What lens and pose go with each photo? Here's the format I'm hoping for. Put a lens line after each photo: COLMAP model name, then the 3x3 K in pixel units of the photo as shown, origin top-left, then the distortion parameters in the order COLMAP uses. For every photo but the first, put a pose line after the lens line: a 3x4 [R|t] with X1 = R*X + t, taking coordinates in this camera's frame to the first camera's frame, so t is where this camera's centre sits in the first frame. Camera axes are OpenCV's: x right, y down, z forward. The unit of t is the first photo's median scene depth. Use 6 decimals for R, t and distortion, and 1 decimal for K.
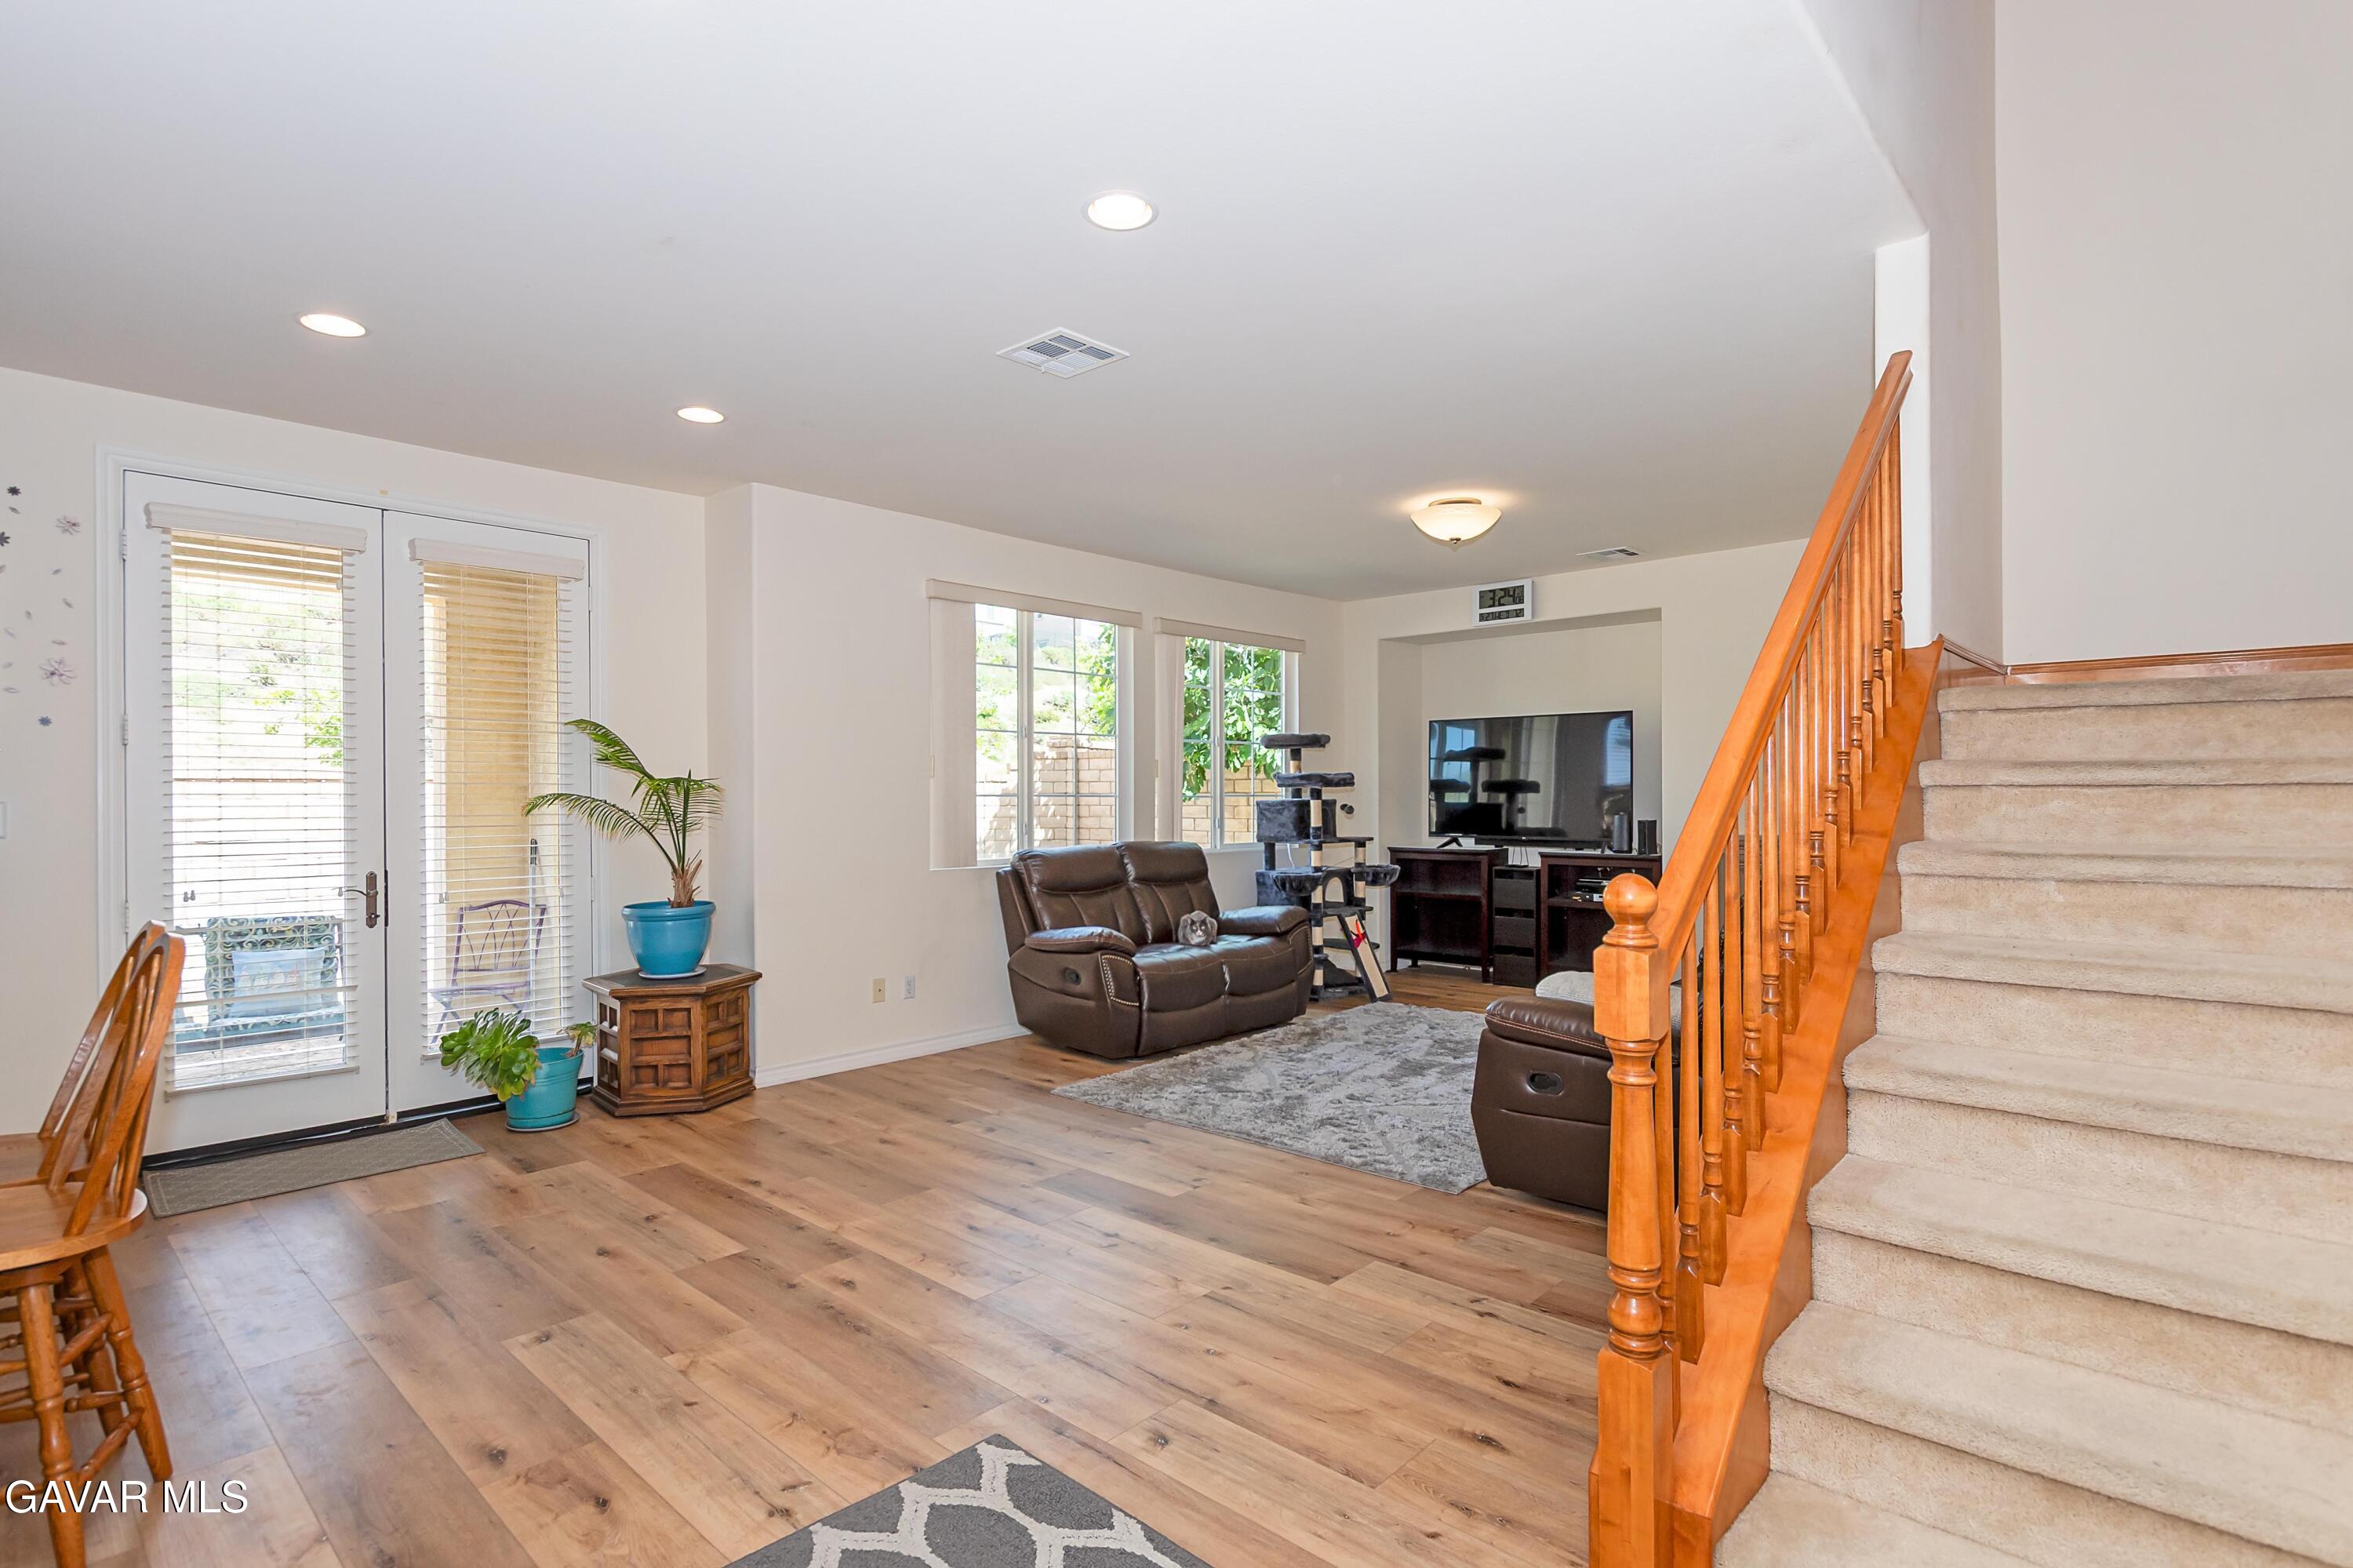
lens RADIAL K [[1149.5, 0, 1176.5], [0, 1149.5, 784.0], [0, 0, 1]] dist [-0.000683, -0.000014]
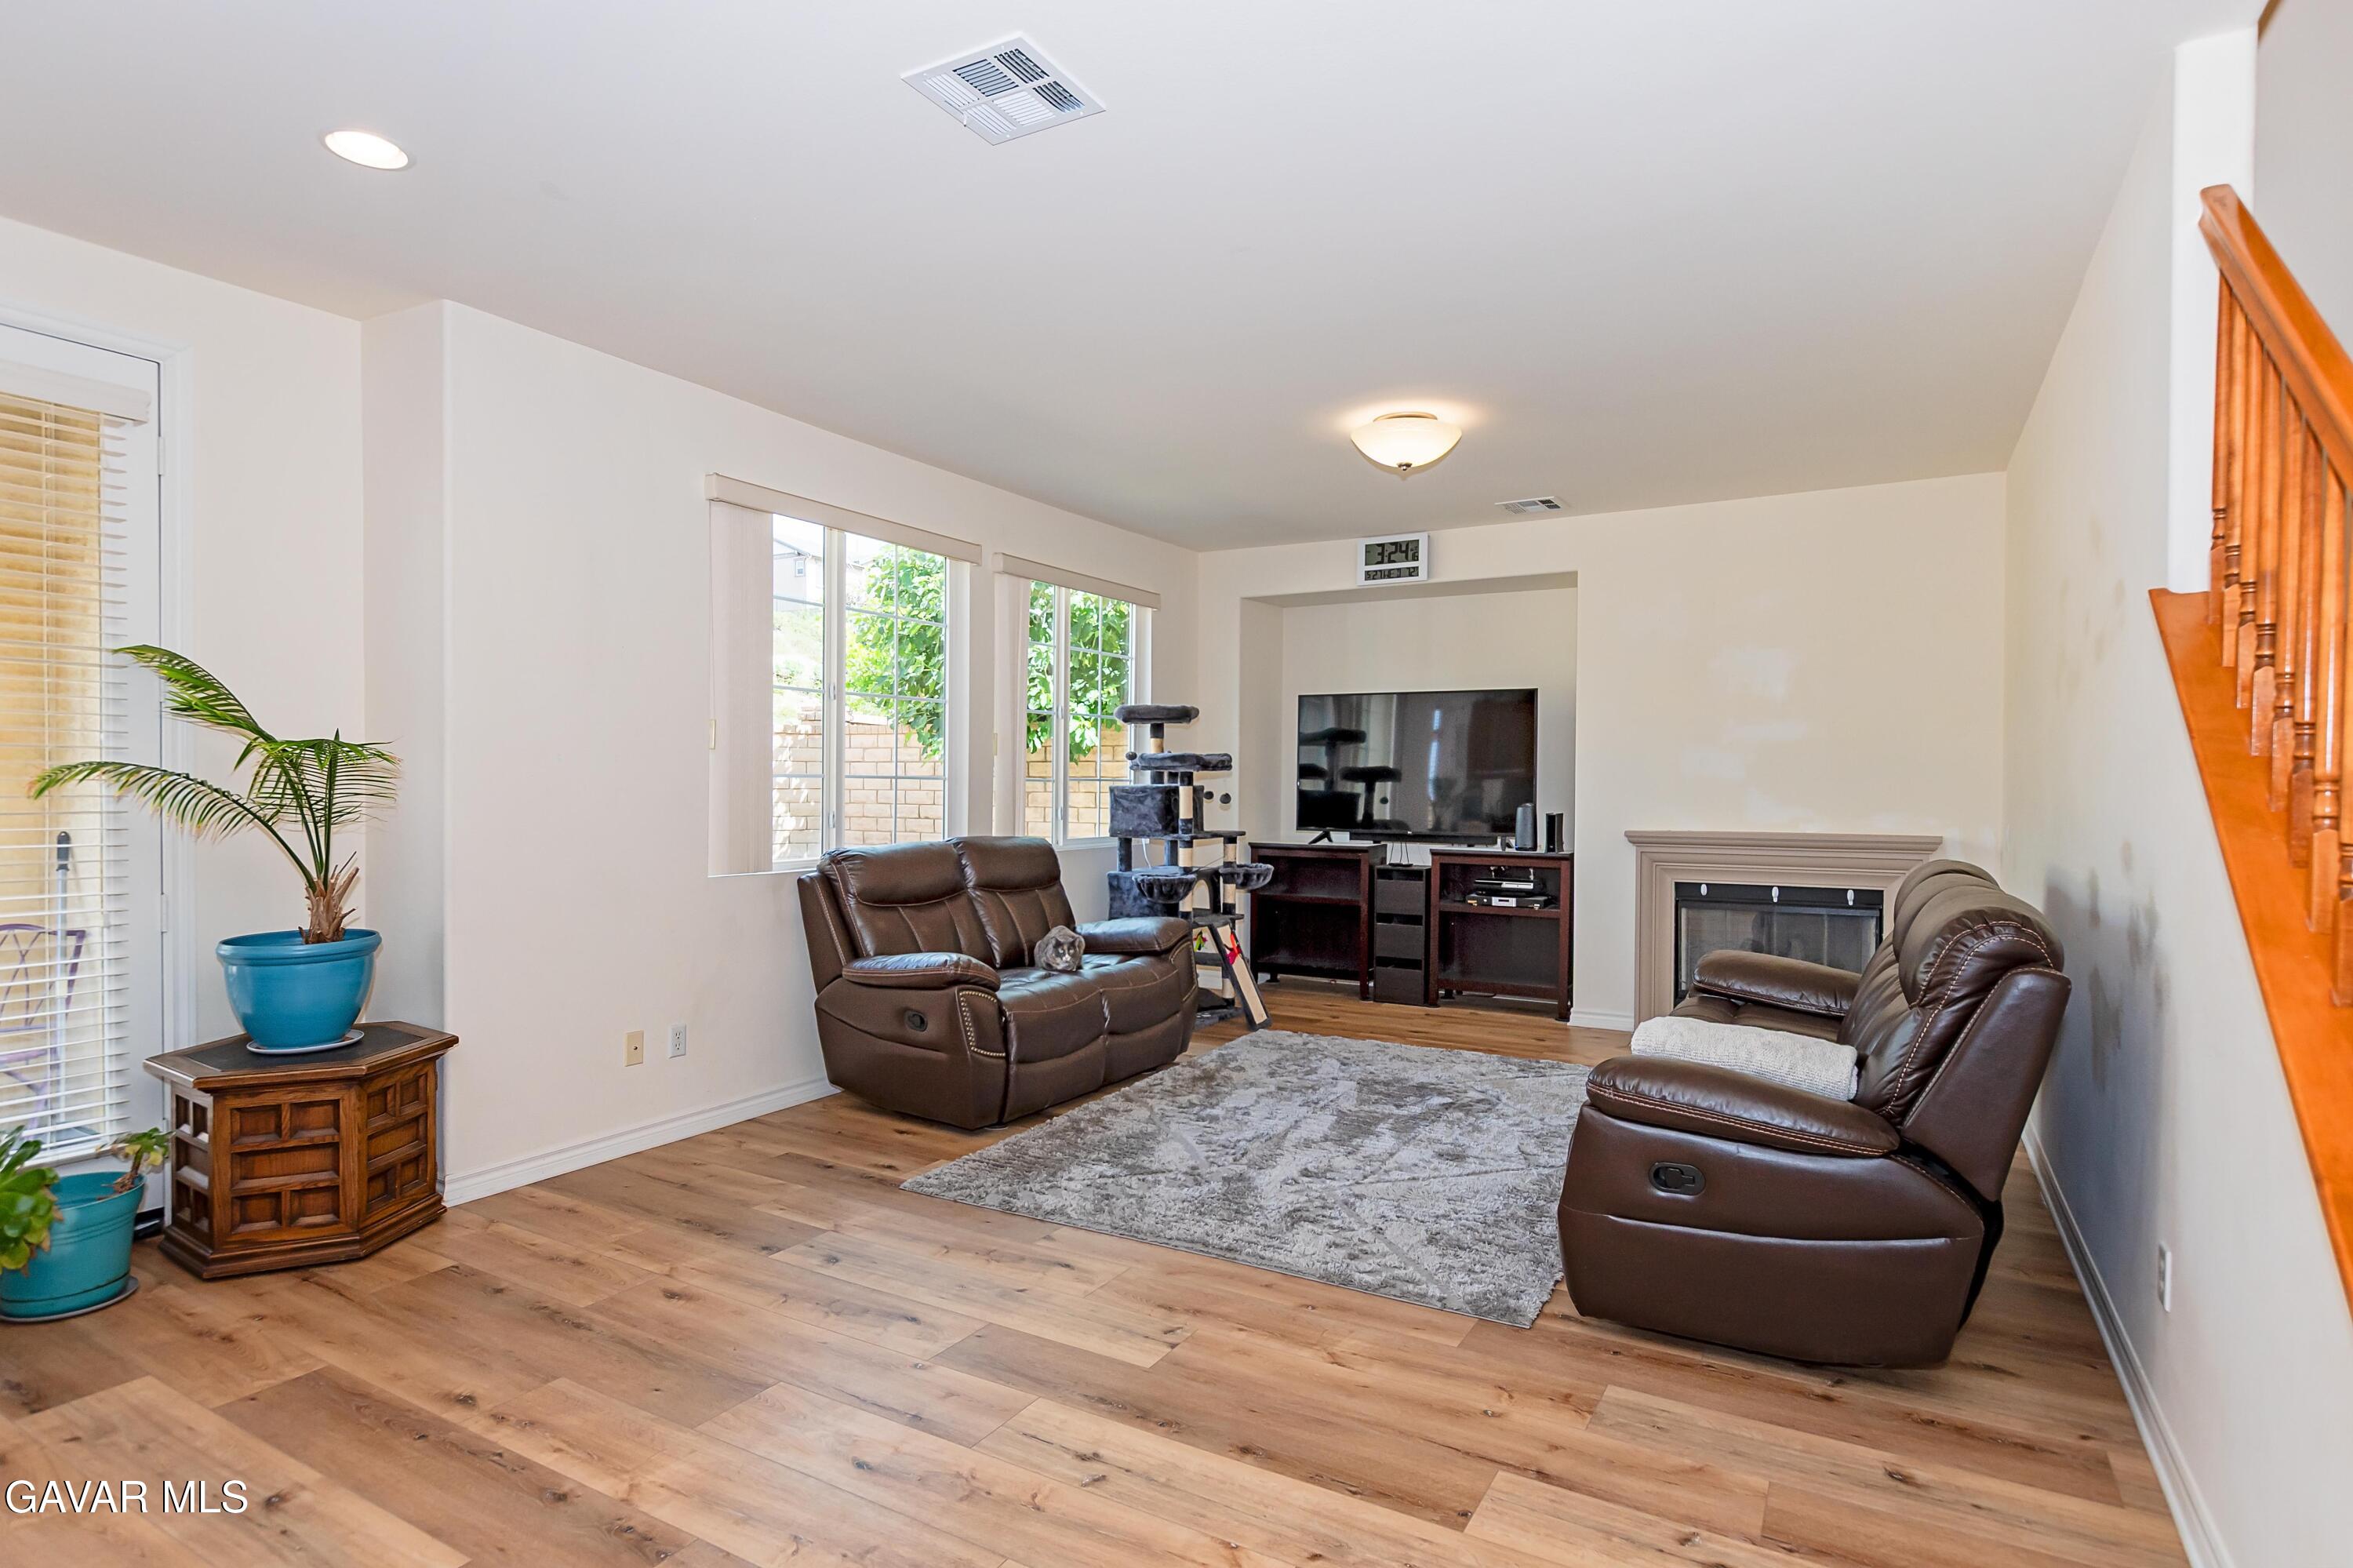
lens RADIAL K [[1211.3, 0, 1169.4], [0, 1211.3, 787.1], [0, 0, 1]] dist [0.016090, -0.010245]
pose [[0.976658, 0.010910, 0.214523, -0.108445], [-0.014039, 0.999816, 0.013069, 0.004829], [-0.214341, -0.015776, 0.976631, 0.219953]]
